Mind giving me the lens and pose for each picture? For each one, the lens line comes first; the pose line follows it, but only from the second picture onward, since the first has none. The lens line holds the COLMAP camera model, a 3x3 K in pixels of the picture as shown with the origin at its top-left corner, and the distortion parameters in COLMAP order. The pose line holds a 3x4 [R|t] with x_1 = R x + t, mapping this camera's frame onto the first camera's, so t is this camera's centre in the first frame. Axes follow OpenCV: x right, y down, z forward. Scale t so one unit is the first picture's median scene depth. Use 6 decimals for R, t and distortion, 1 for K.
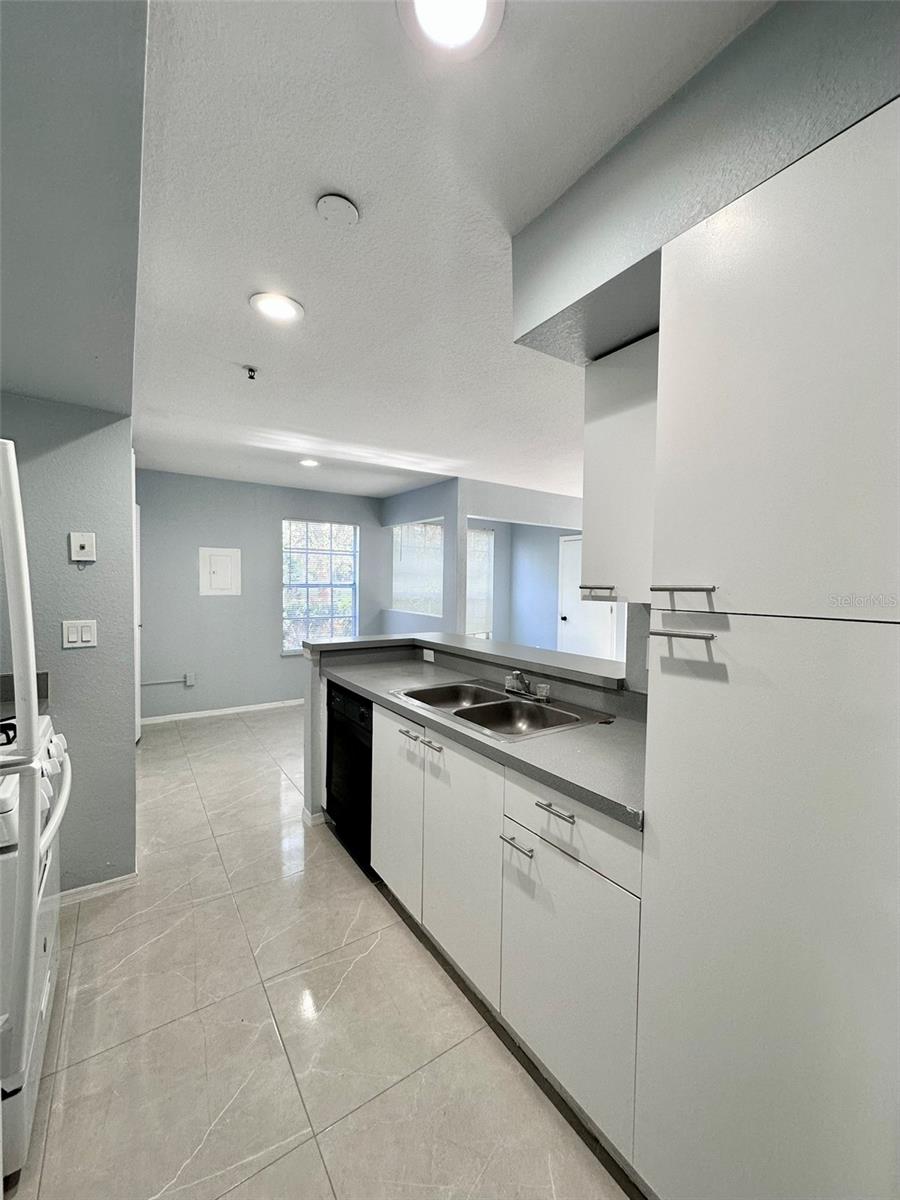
lens RADIAL K [[477.7, 0, 452.2], [0, 477.7, 596.8], [0, 0, 1]] dist [-0.001981, 0.000171]
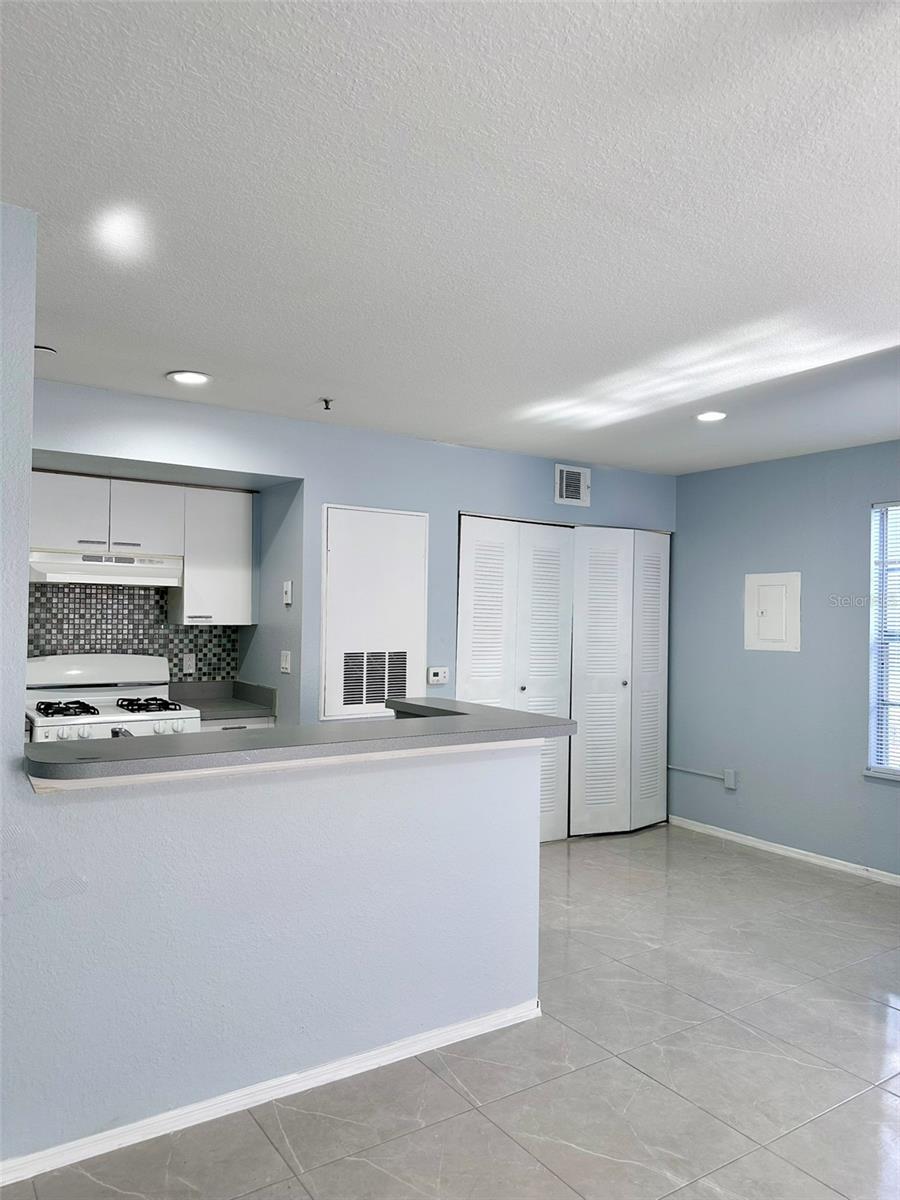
lens RADIAL K [[845.3, 0, 453.5], [0, 845.3, 602.0], [0, 0, 1]] dist [0.062442, -0.069527]
pose [[-0.007831, -0.029637, -0.999530, 0.561553], [-0.044927, 0.998562, -0.029256, -0.014012], [0.998960, 0.044677, -0.009151, 0.565369]]
